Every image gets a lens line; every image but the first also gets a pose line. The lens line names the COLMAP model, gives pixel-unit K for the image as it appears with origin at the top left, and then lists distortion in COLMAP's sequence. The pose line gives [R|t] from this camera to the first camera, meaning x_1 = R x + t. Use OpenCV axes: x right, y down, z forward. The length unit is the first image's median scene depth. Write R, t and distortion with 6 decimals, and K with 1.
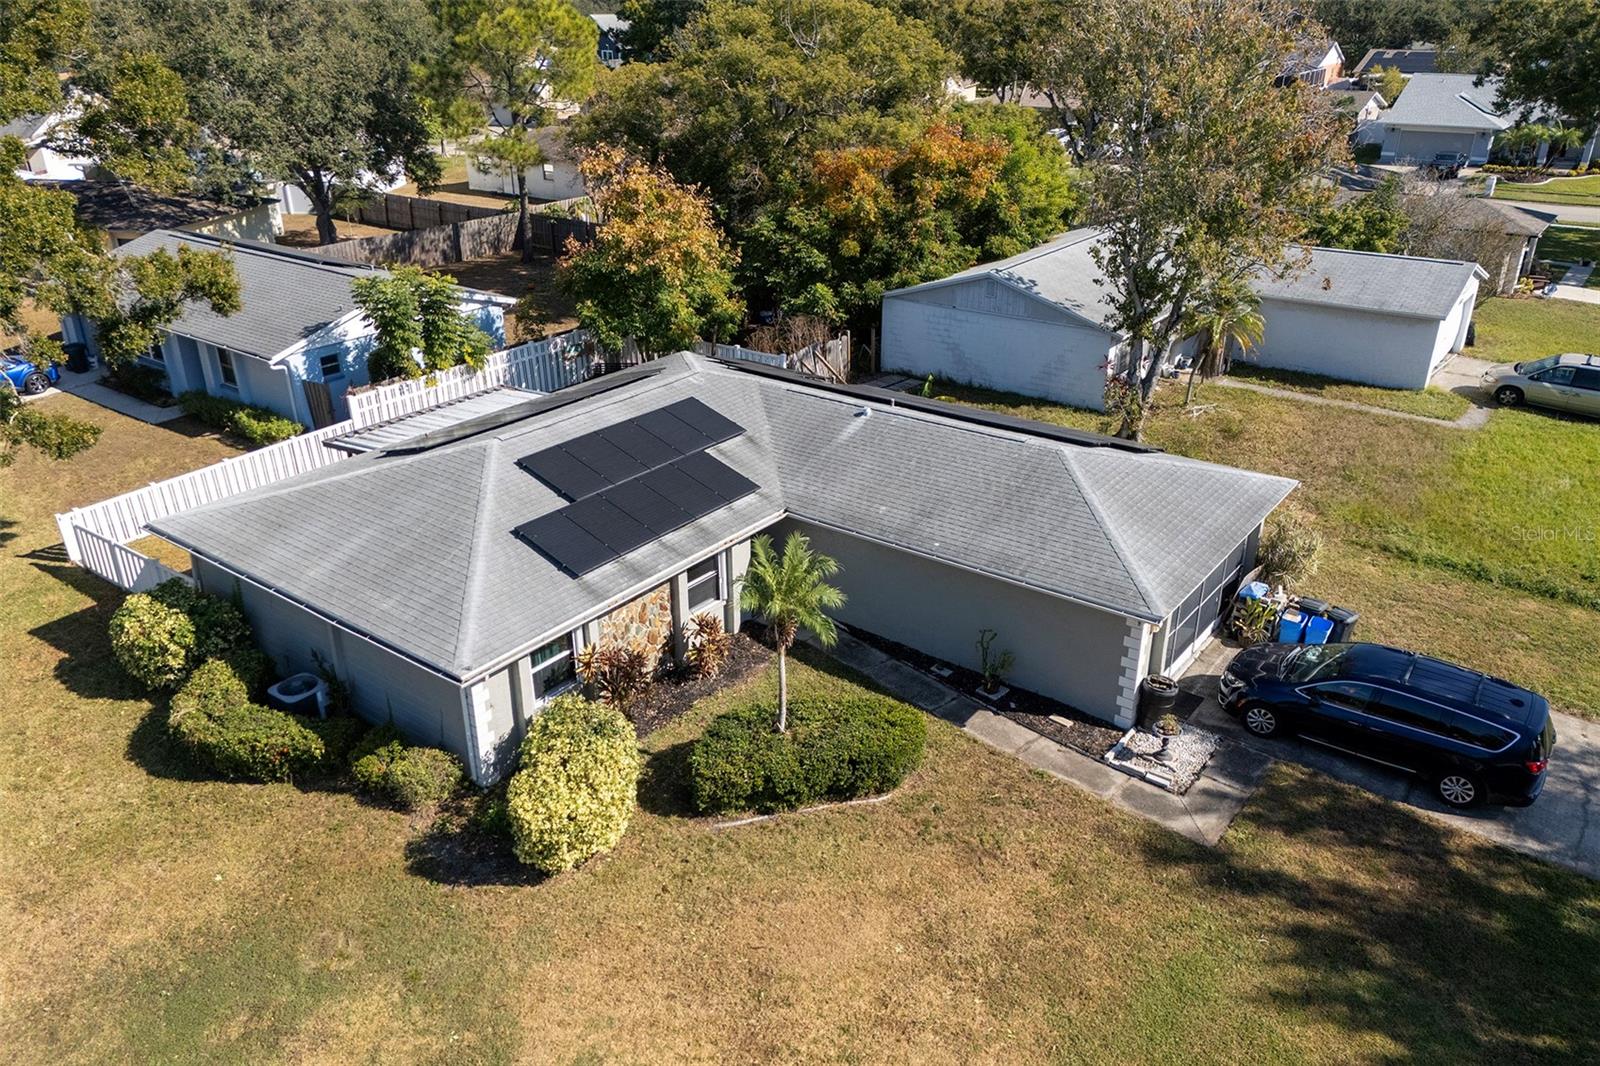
lens RADIAL K [[1177.0, 0, 800.0], [0, 1177.0, 533.0], [0, 0, 1]] dist [0.088192, -0.098603]
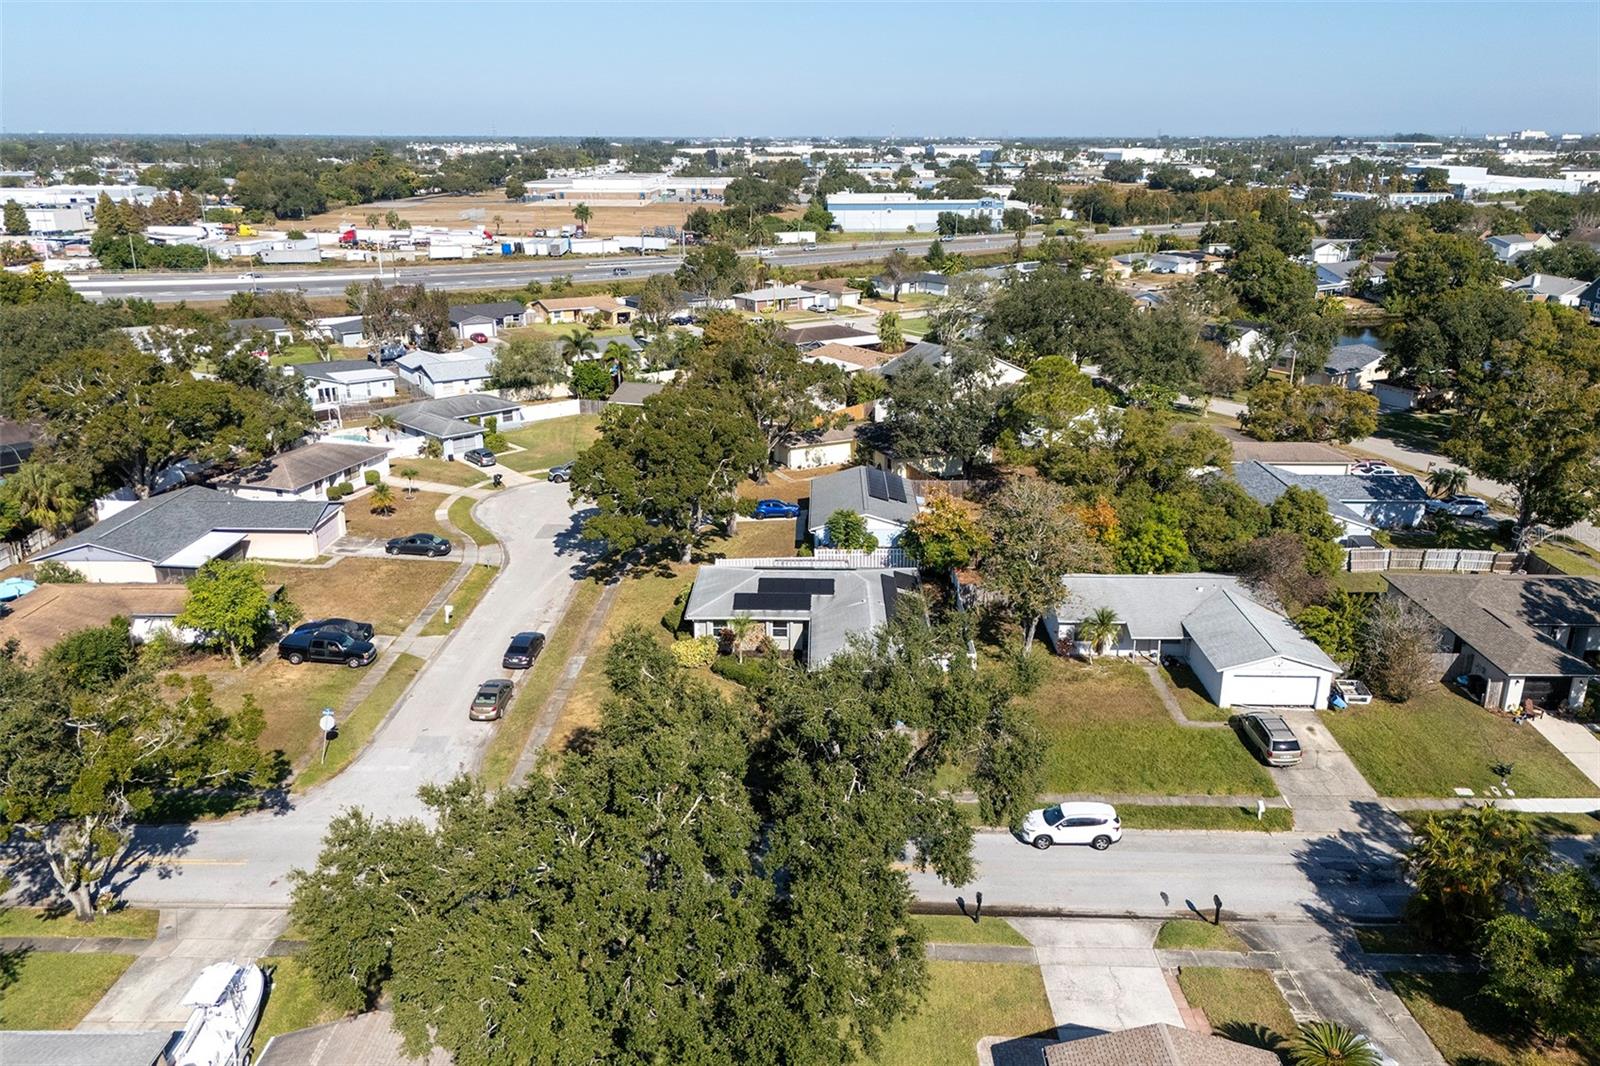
lens RADIAL K [[1199.0, 0, 795.9], [0, 1199.0, 562.2], [0, 0, 1]] dist [0.065557, -0.054008]
pose [[0.587570, 0.279009, -0.759549, 2.686824], [-0.338422, 0.937368, 0.082532, -0.468449], [0.735005, 0.208555, 0.645192, -1.299893]]
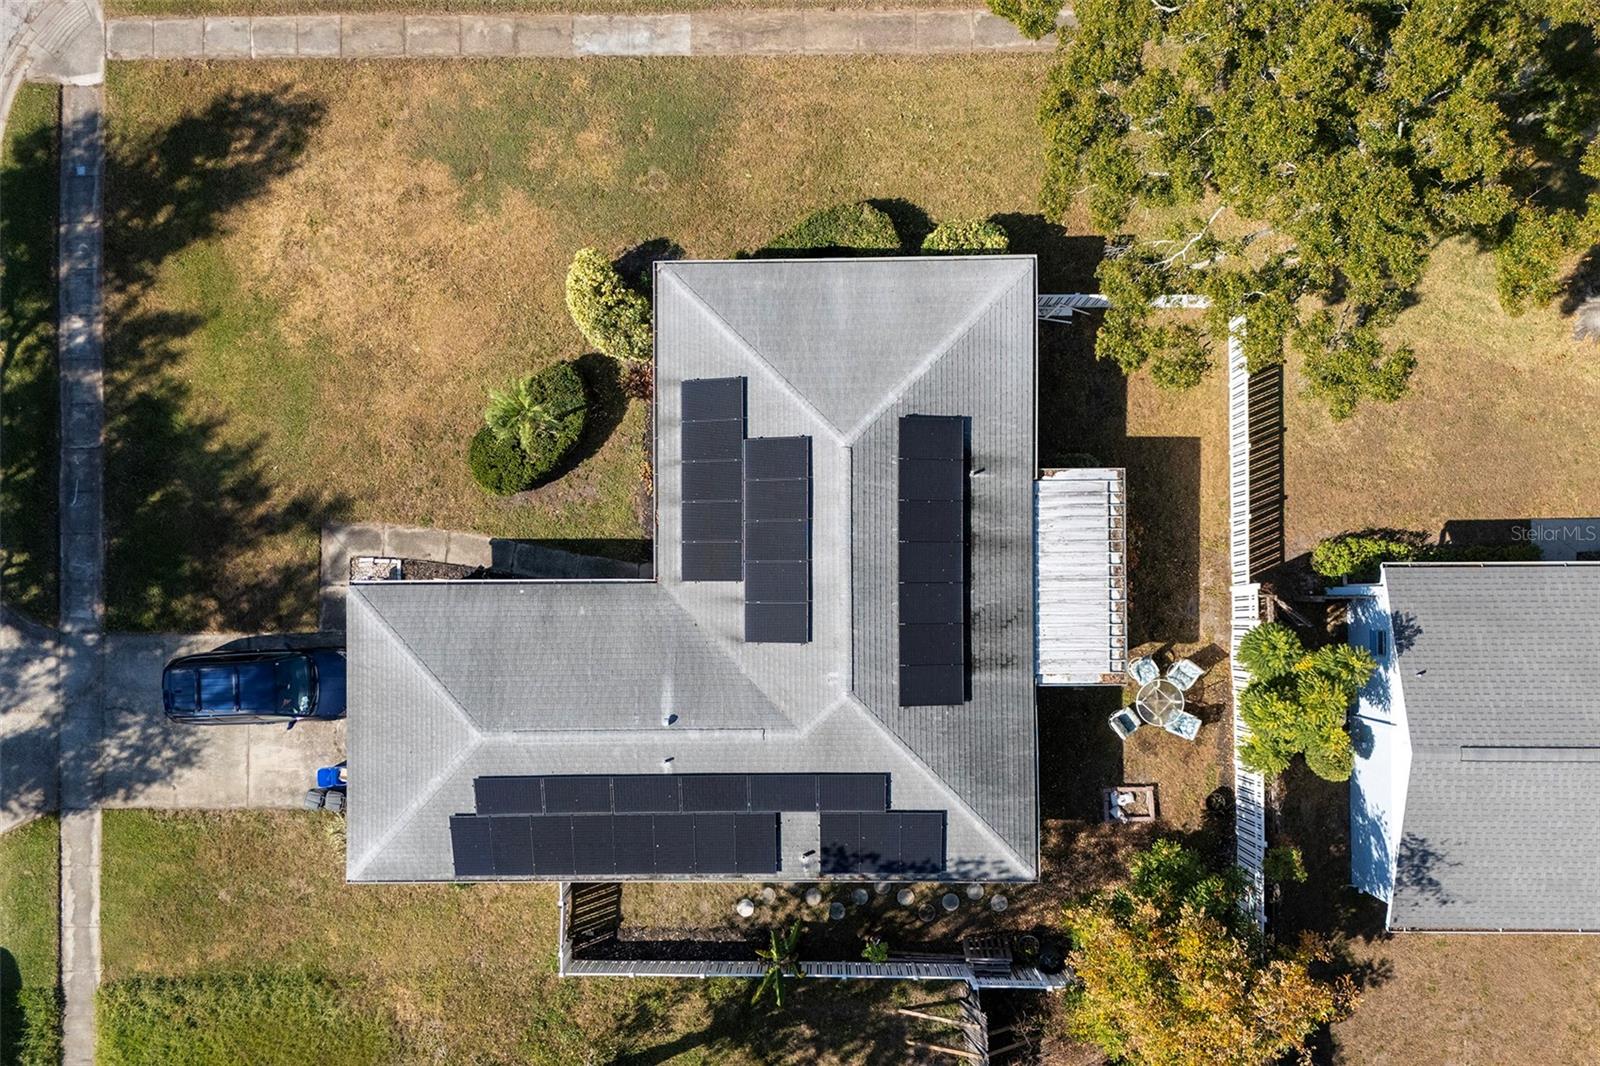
lens RADIAL K [[1199.0, 0, 795.9], [0, 1199.0, 562.2], [0, 0, 1]] dist [0.065557, -0.054008]
pose [[-0.792708, 0.609345, 0.017681, -0.186757], [-0.227647, -0.322807, 0.918680, -1.376408], [0.565500, 0.724220, 0.394607, 0.637652]]
